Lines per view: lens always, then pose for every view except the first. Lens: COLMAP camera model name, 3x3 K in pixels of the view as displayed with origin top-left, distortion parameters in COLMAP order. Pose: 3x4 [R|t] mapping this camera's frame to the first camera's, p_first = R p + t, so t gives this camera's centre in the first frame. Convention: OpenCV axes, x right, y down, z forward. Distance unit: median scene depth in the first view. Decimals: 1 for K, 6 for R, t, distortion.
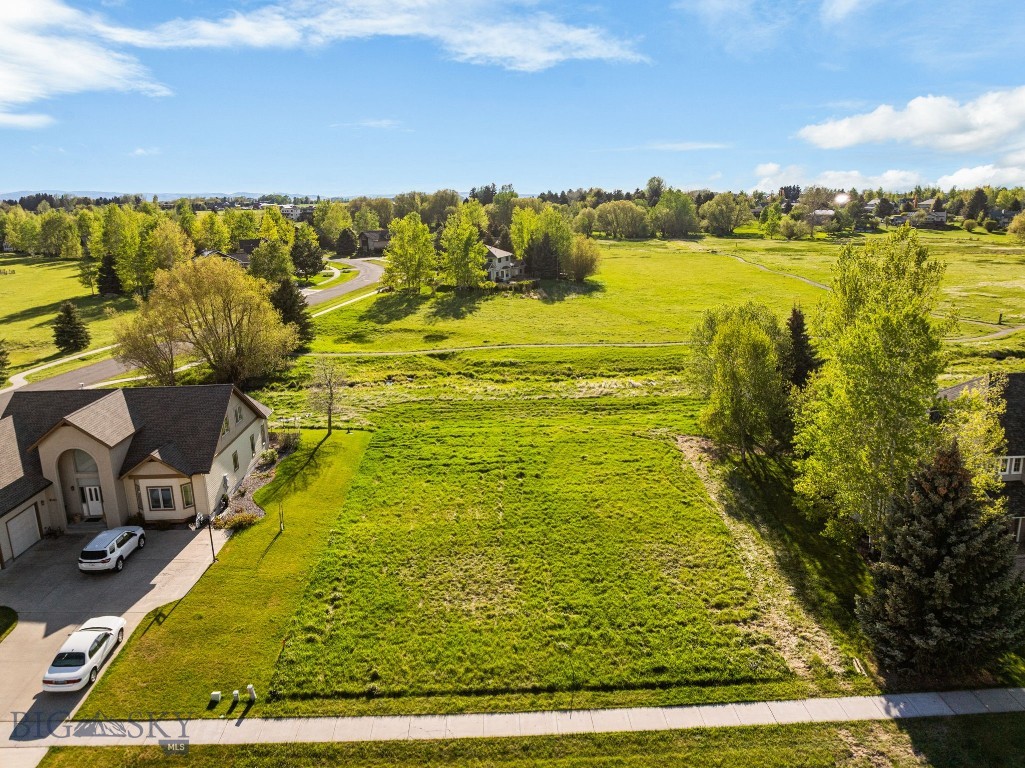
lens RADIAL K [[750.5, 0, 520.1], [0, 750.5, 379.6], [0, 0, 1]] dist [-0.038740, 0.002924]
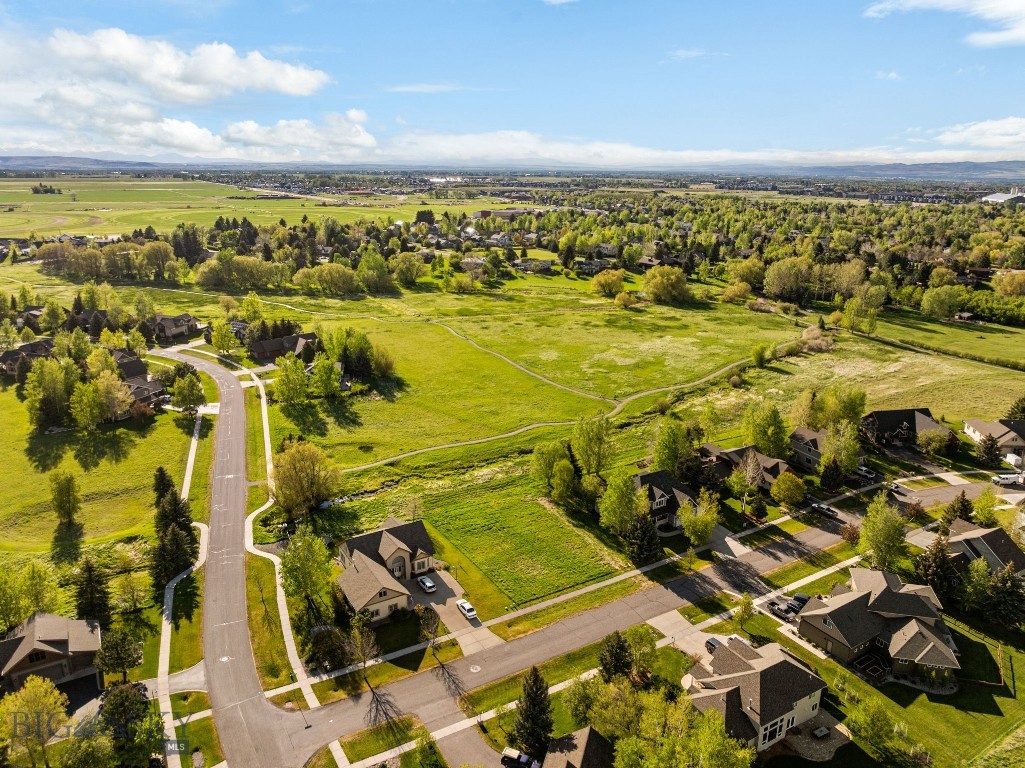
lens RADIAL K [[709.1, 0, 513.4], [0, 709.1, 386.3], [0, 0, 1]] dist [-0.035572, -0.003920]
pose [[0.874199, -0.113764, 0.472053, -1.097946], [0.085143, 0.993018, 0.081640, -0.581019], [-0.478045, -0.031178, 0.877782, -1.266815]]
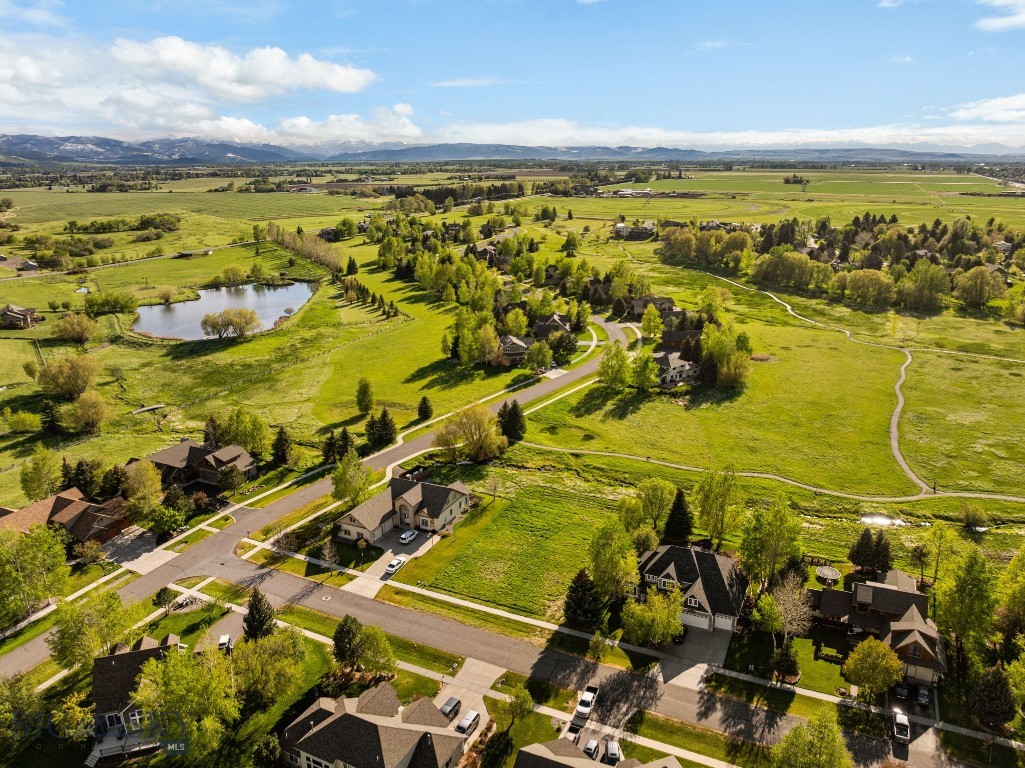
lens RADIAL K [[738.0, 0, 532.1], [0, 738.0, 383.6], [0, 0, 1]] dist [-0.037585, -0.001635]
pose [[0.892793, 0.141057, -0.427812, 0.983445], [-0.112499, 0.989434, 0.091461, -0.630177], [0.436193, -0.033528, 0.899228, -1.345294]]
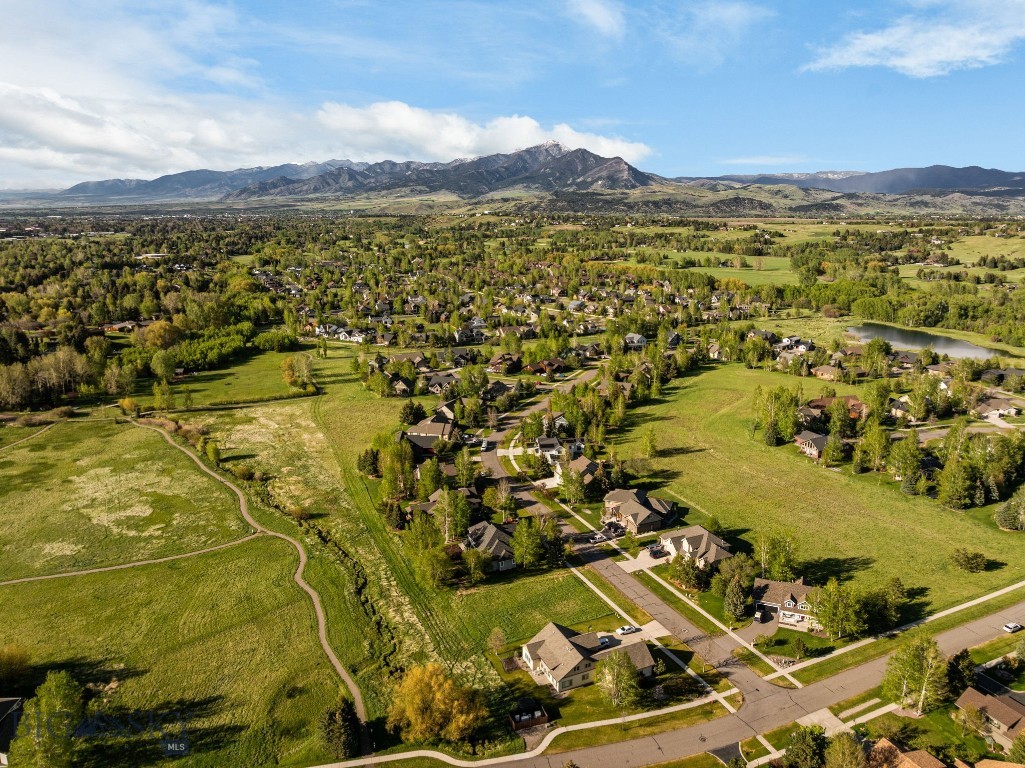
lens RADIAL K [[727.9, 0, 513.3], [0, 727.9, 376.8], [0, 0, 1]] dist [-0.035703, -0.000754]
pose [[-0.373791, -0.197659, 0.906207, -2.648826], [0.233066, 0.925664, 0.298038, -1.752426], [-0.897753, 0.322610, -0.299938, 1.531901]]
